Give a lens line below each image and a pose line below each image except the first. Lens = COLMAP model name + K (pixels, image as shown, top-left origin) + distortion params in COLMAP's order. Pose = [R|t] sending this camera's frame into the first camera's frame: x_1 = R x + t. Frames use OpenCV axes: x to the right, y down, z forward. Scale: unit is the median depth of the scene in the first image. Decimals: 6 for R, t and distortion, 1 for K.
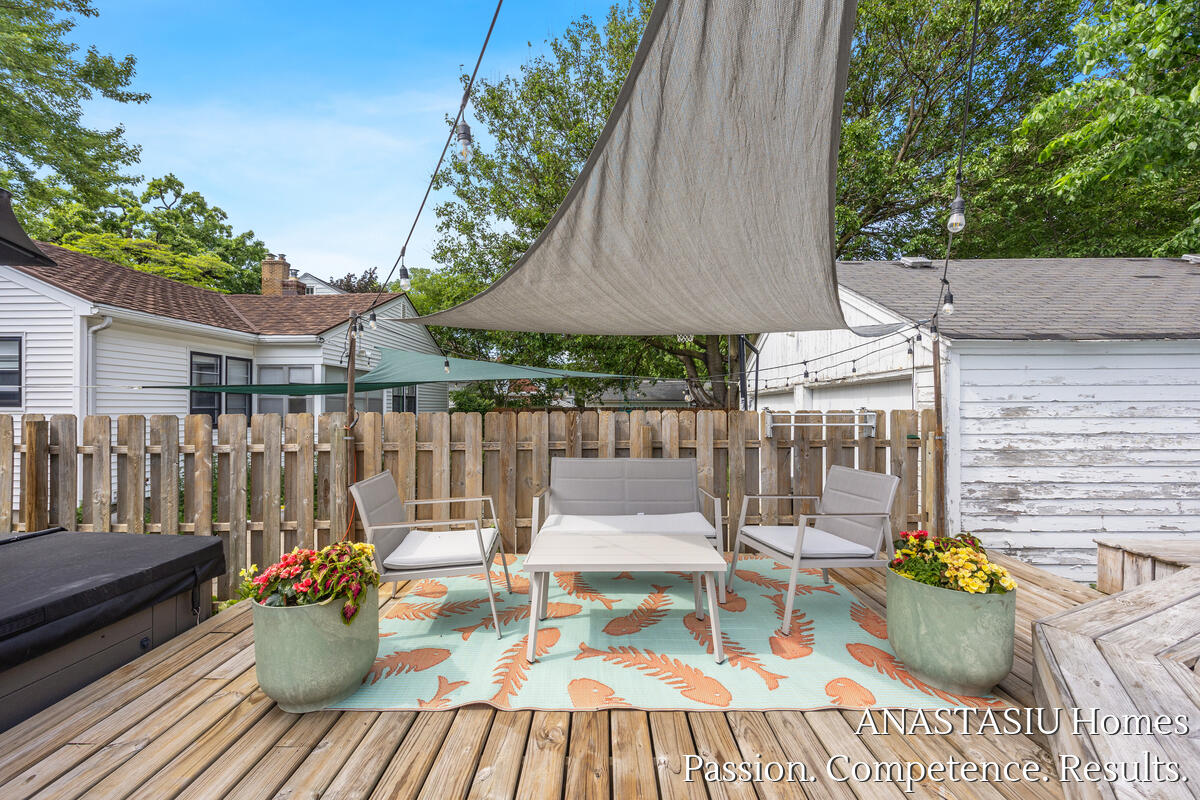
lens RADIAL K [[469.2, 0, 586.0], [0, 469.2, 402.7], [0, 0, 1]] dist [0.001162, 0.000028]
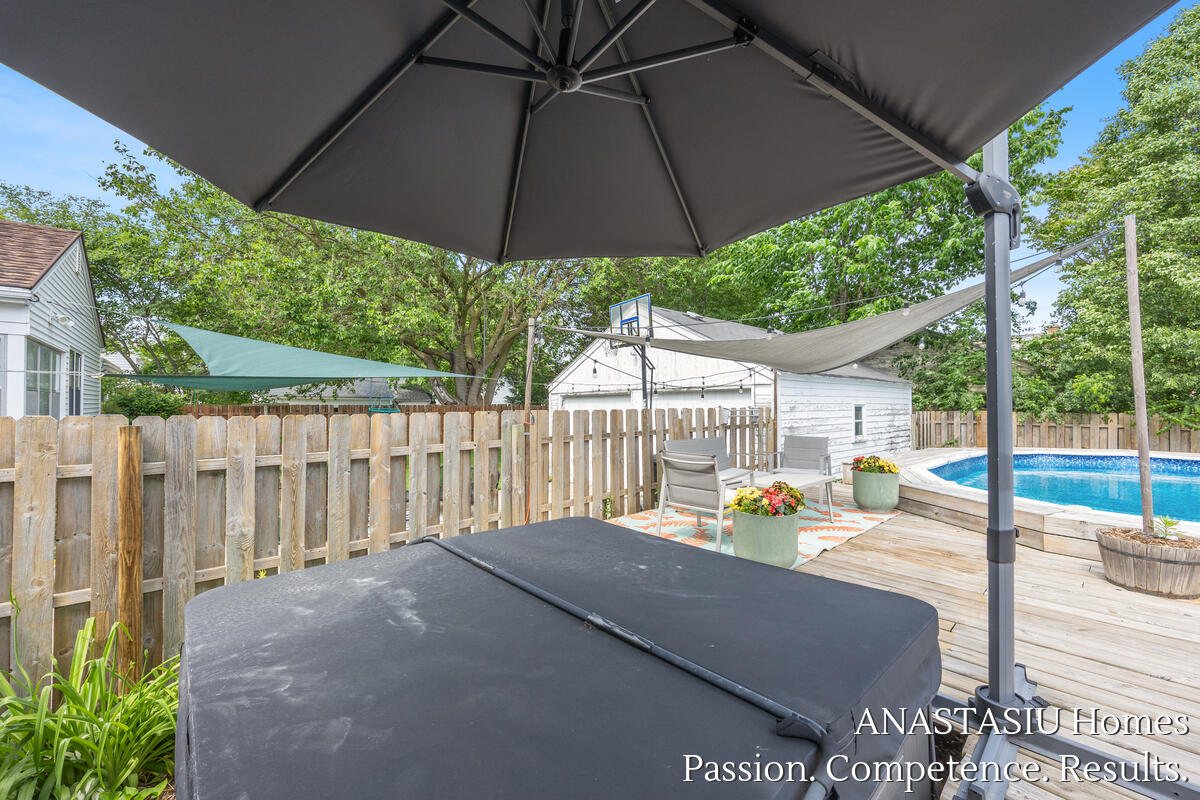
lens RADIAL K [[483.2, 0, 600.6], [0, 483.2, 391.7], [0, 0, 1]] dist [0.000666, -0.000072]
pose [[0.725617, 0.020519, 0.687792, -1.070955], [-0.001956, 0.999613, -0.027757, 0.007909], [-0.688096, 0.018796, 0.725377, 0.051181]]
